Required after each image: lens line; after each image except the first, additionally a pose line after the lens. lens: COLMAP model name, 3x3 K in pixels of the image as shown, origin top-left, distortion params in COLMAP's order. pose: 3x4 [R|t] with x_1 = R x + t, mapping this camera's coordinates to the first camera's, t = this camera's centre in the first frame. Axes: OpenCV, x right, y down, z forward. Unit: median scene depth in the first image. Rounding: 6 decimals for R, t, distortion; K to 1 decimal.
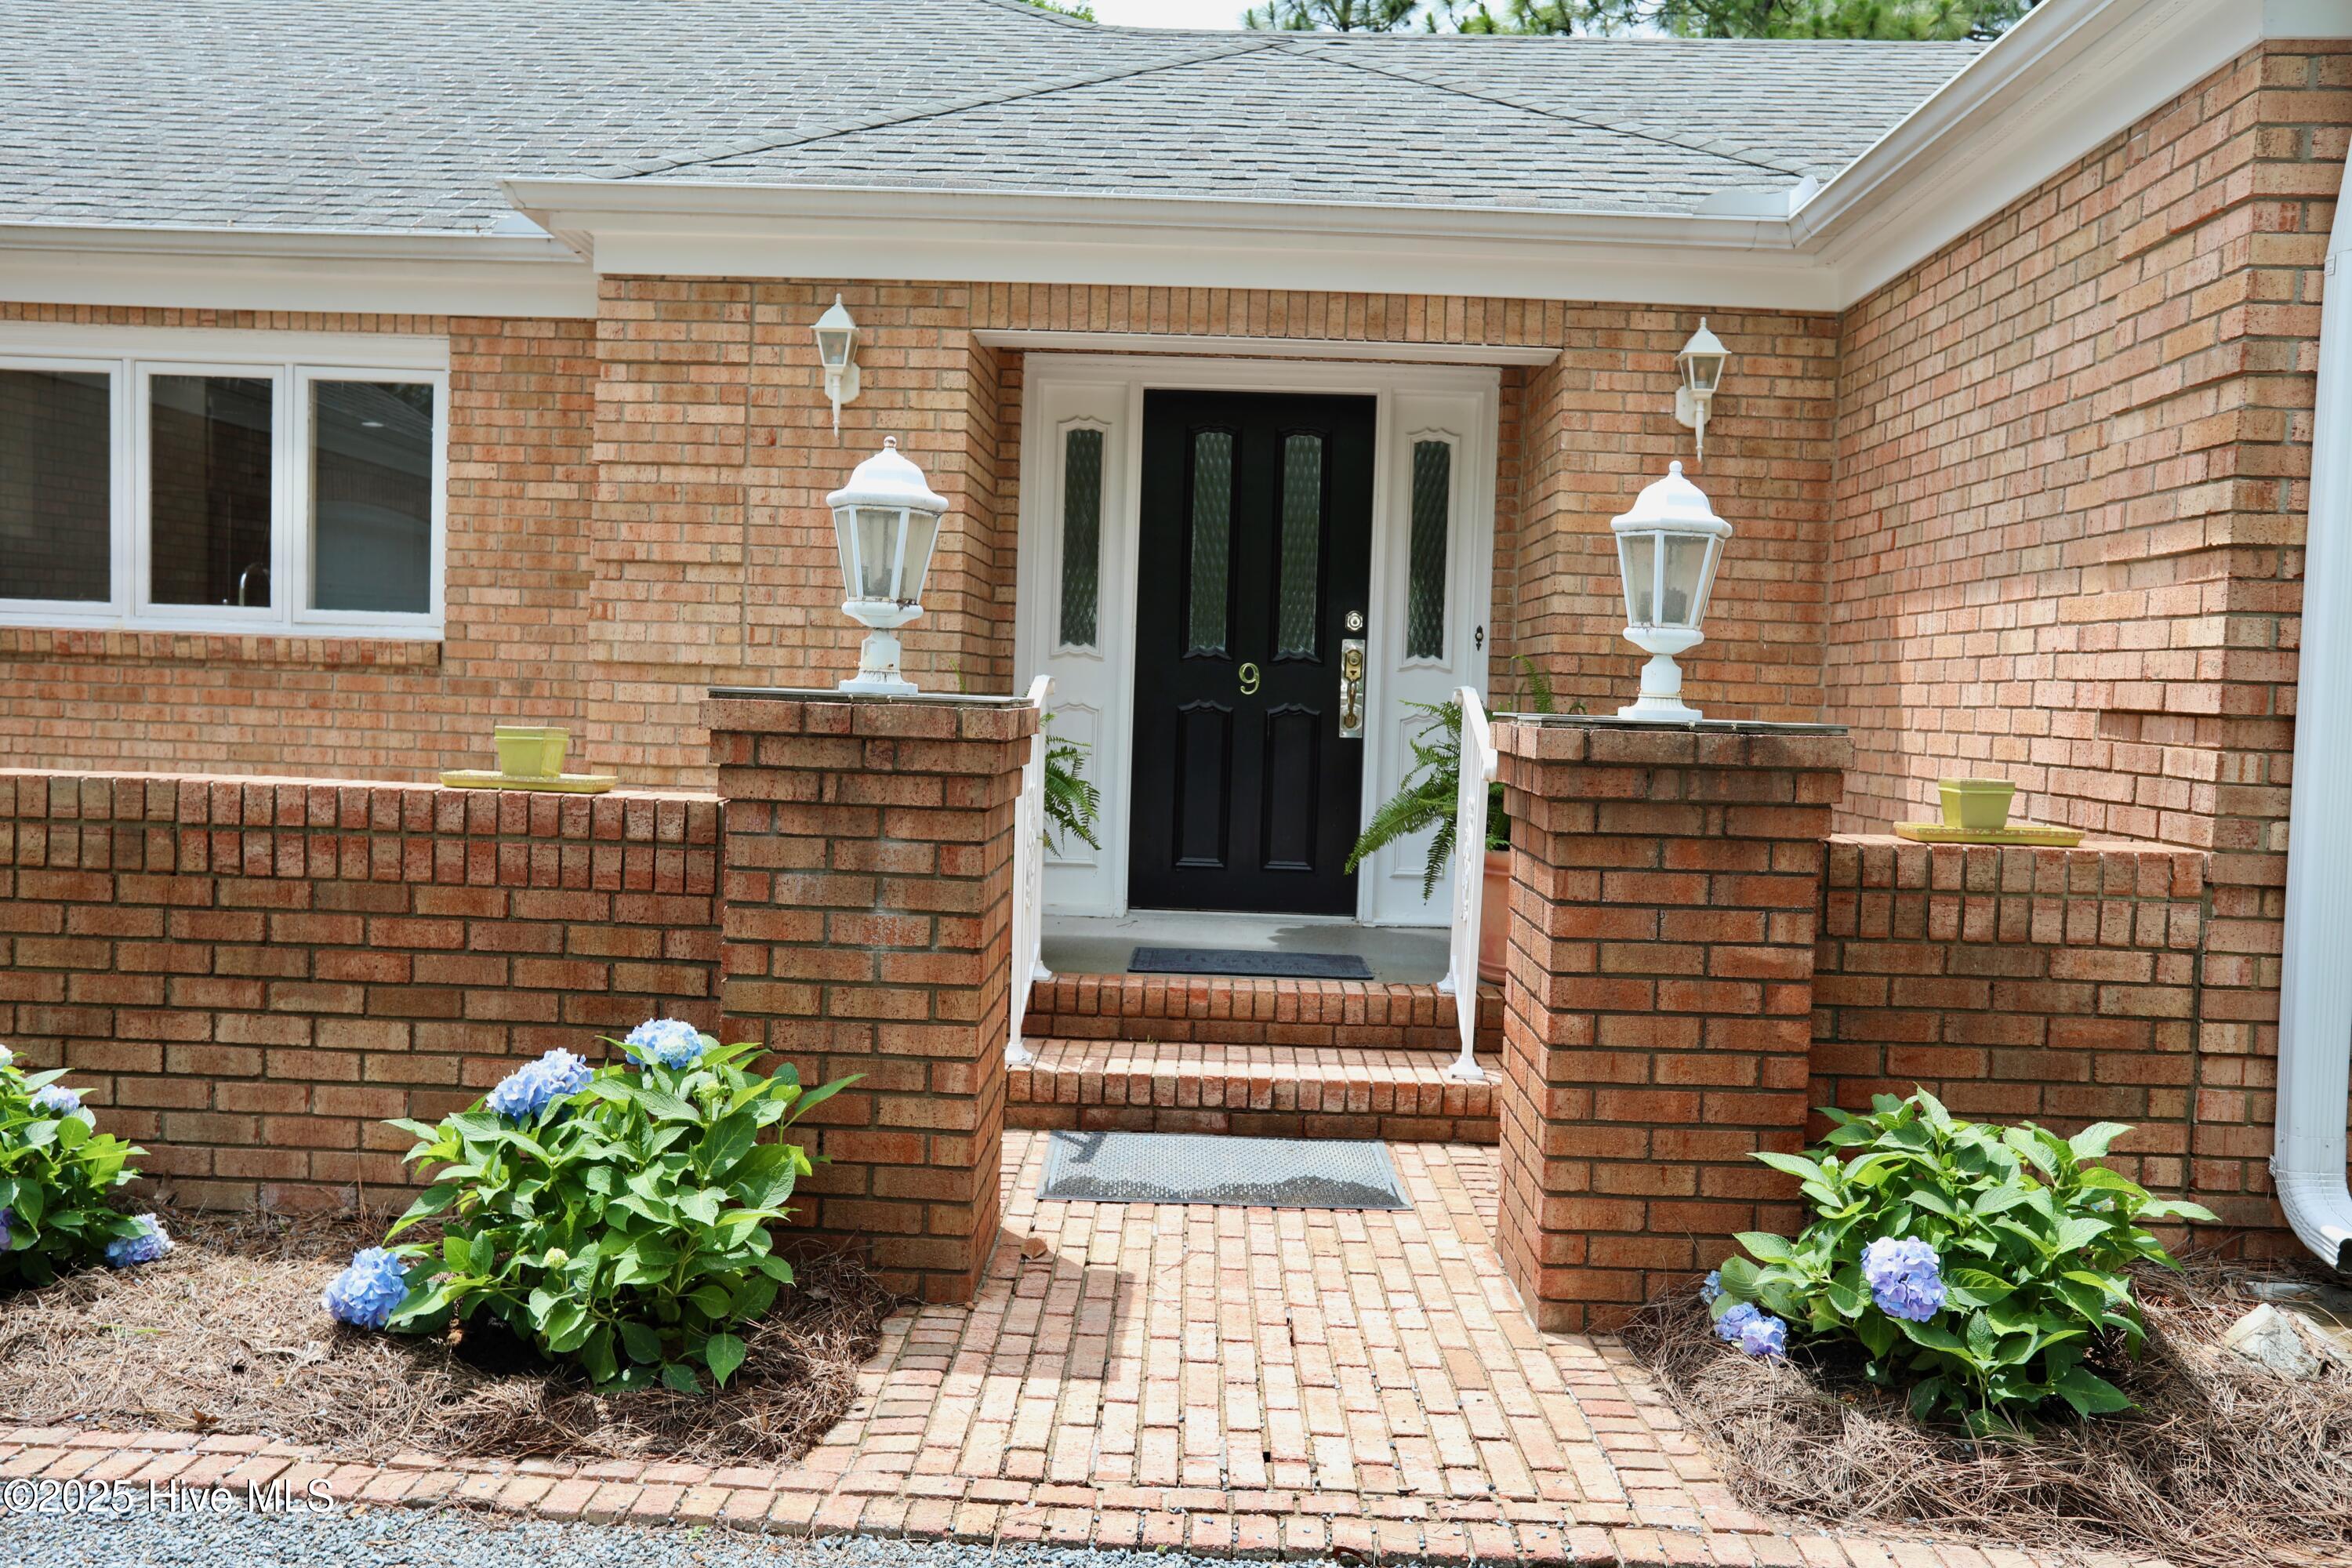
lens RADIAL K [[1827.2, 0, 1173.9], [0, 1827.2, 780.0], [0, 0, 1]] dist [-0.129237, -0.000056]
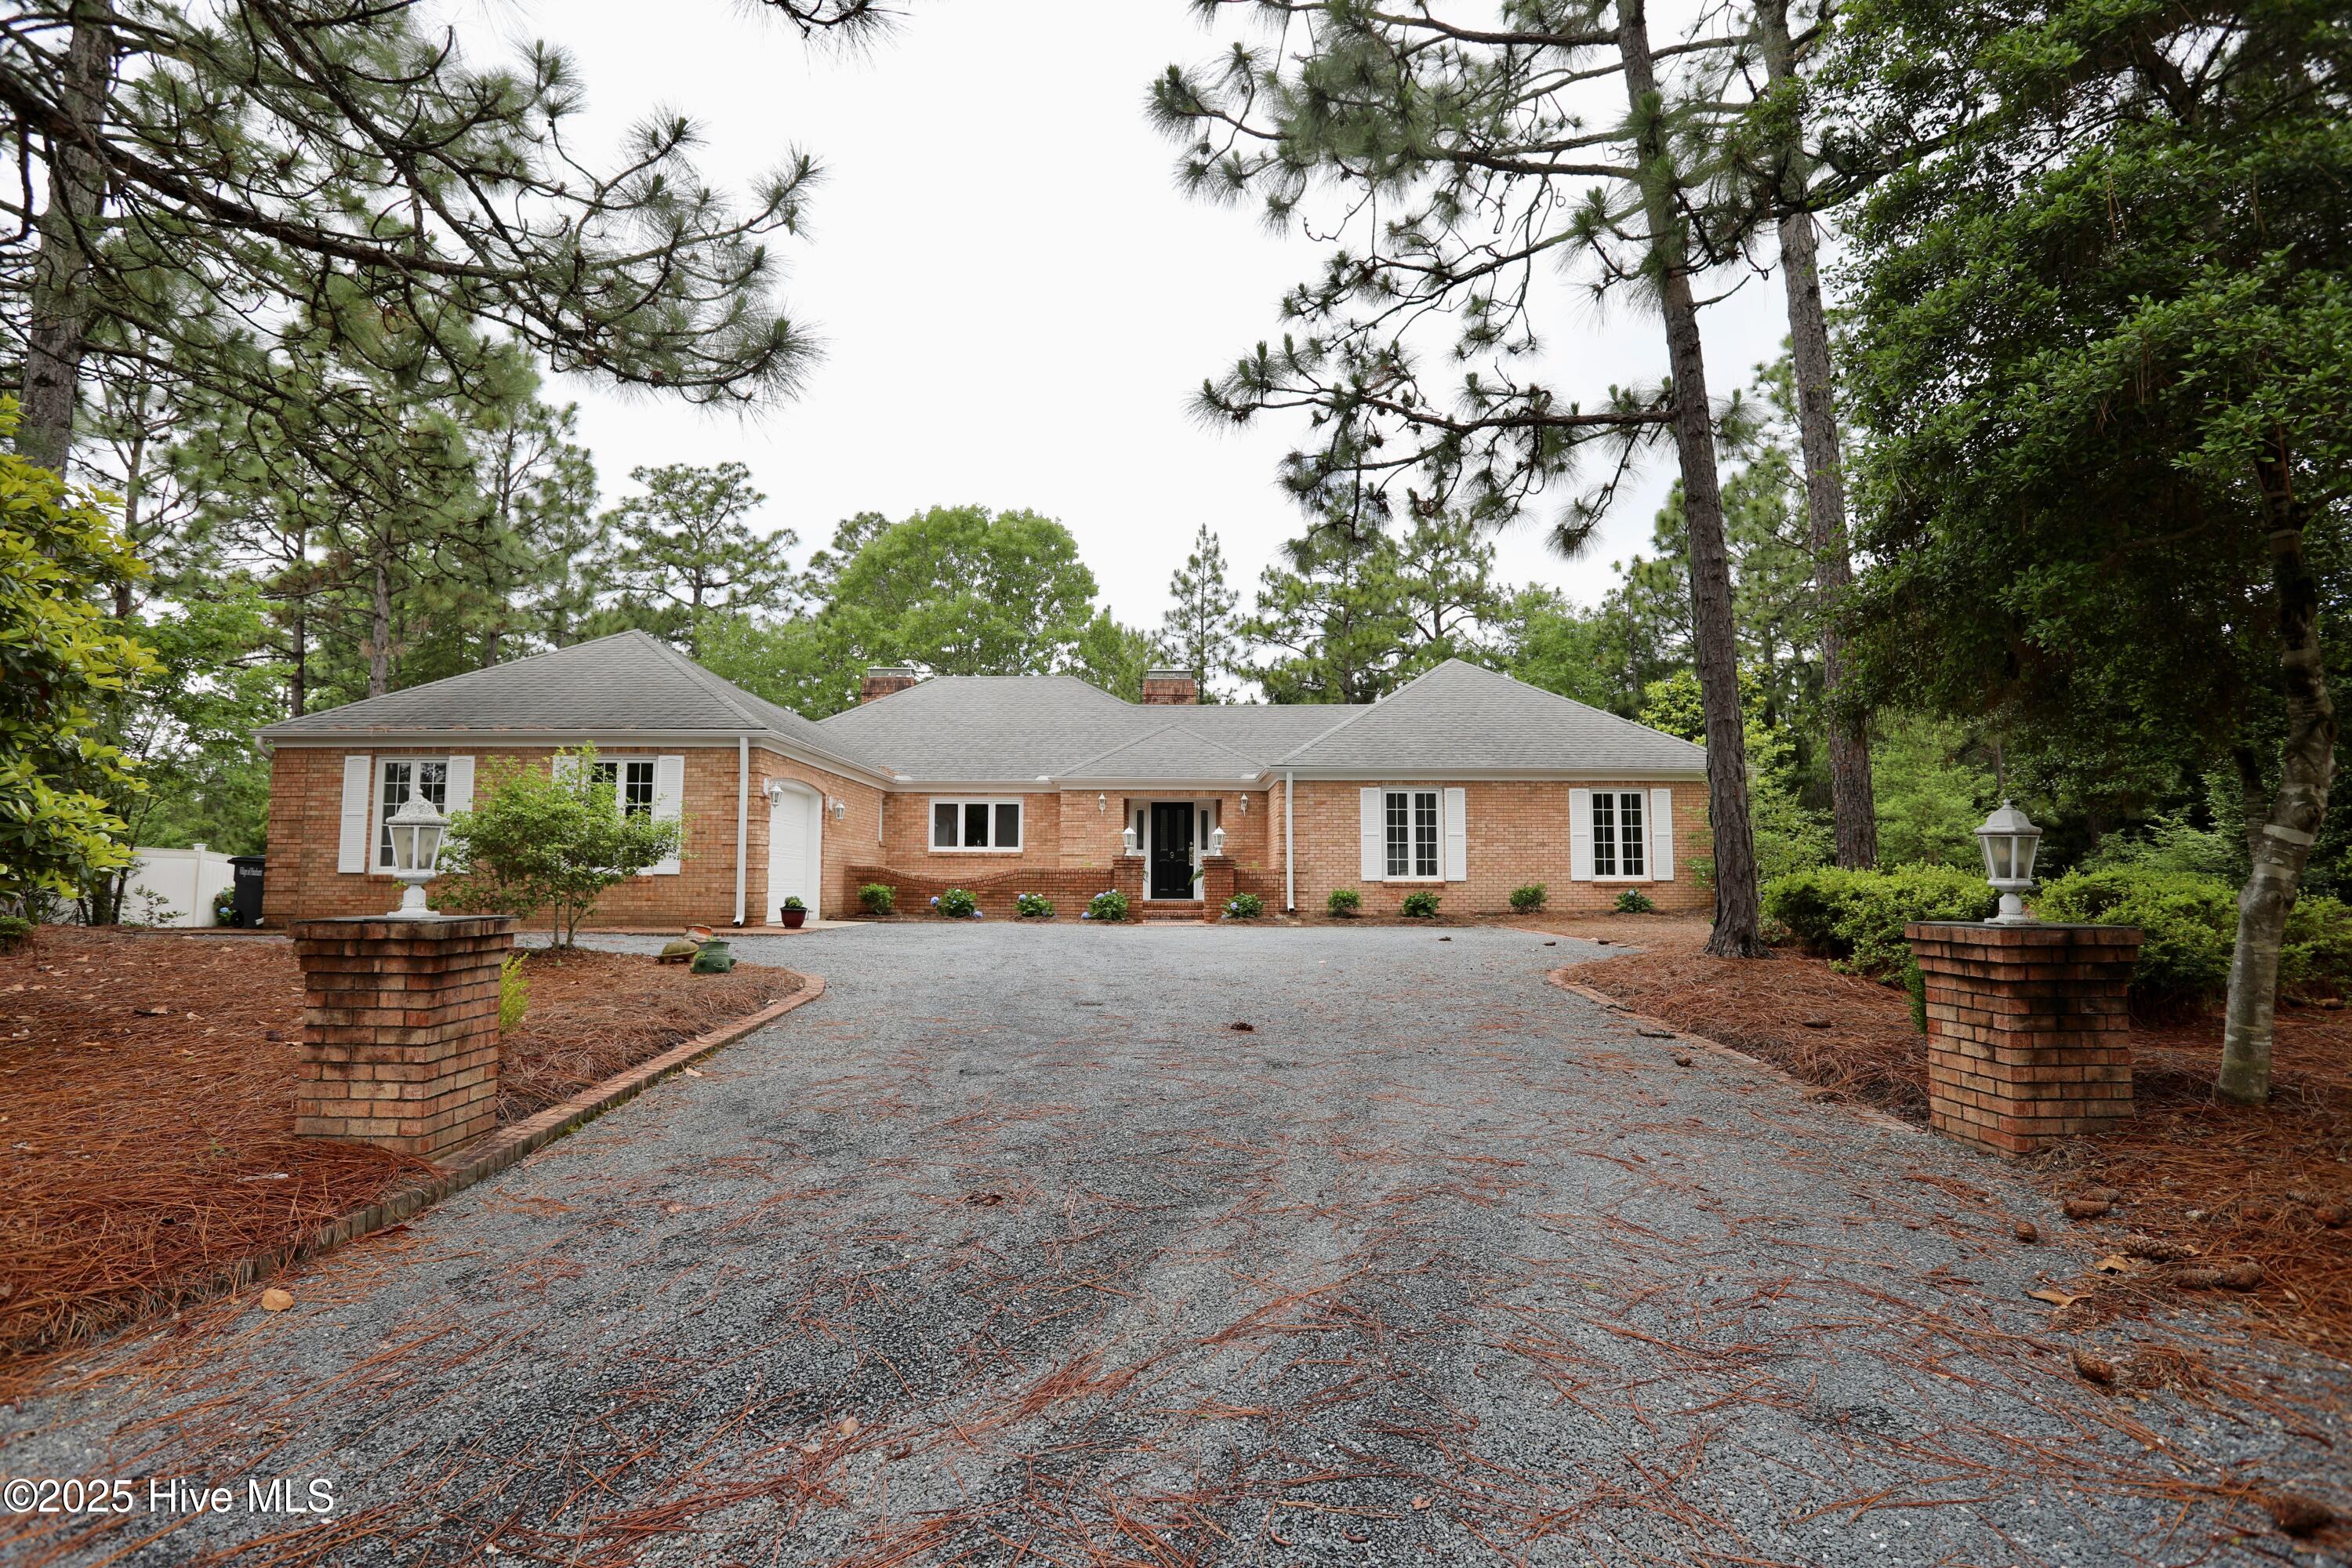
lens RADIAL K [[1141.1, 0, 1172.4], [0, 1141.1, 770.7], [0, 0, 1]] dist [-0.078486, 0.034142]
pose [[0.998823, -0.028557, 0.039193, -0.087447], [0.033811, 0.989473, -0.140711, 0.180343], [-0.034762, 0.141871, 0.989275, -2.490564]]
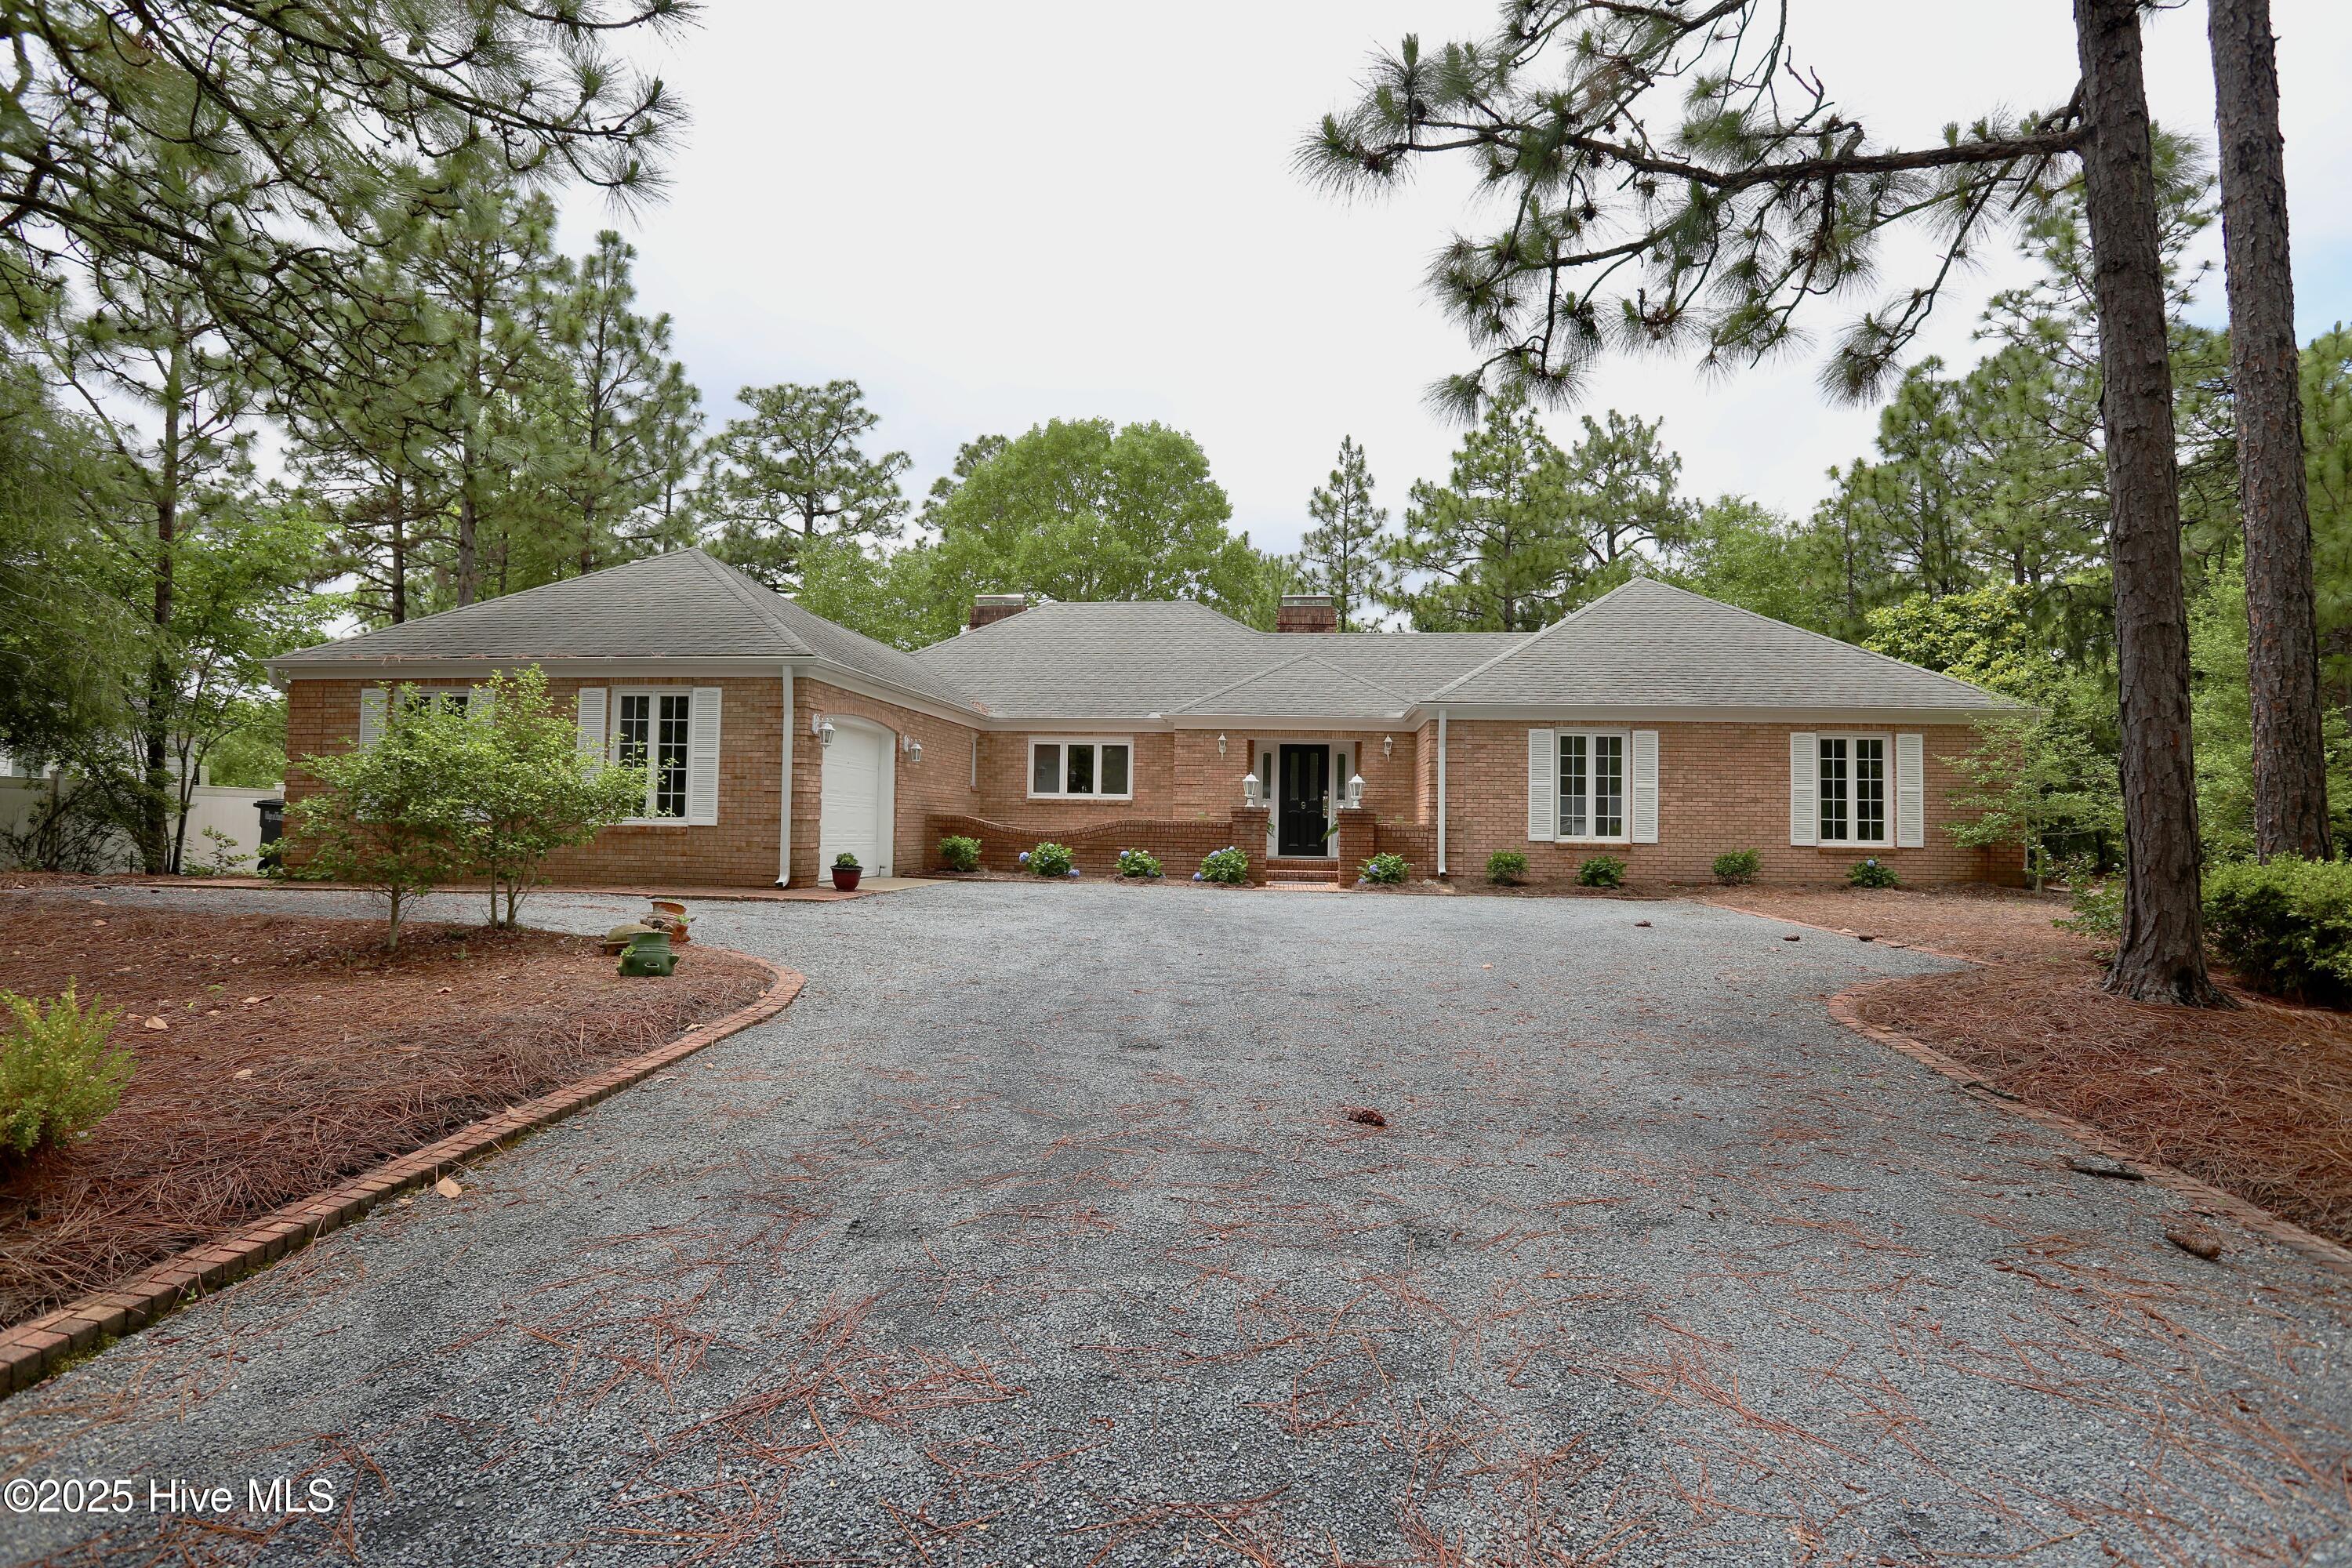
lens RADIAL K [[1158.2, 0, 1173.0], [0, 1158.2, 774.0], [0, 0, 1]] dist [-0.077121, 0.032709]
pose [[0.996085, -0.020105, -0.086089, -0.036871], [0.012366, 0.995909, -0.089513, 0.131415], [0.087536, 0.088098, 0.992258, -2.079335]]
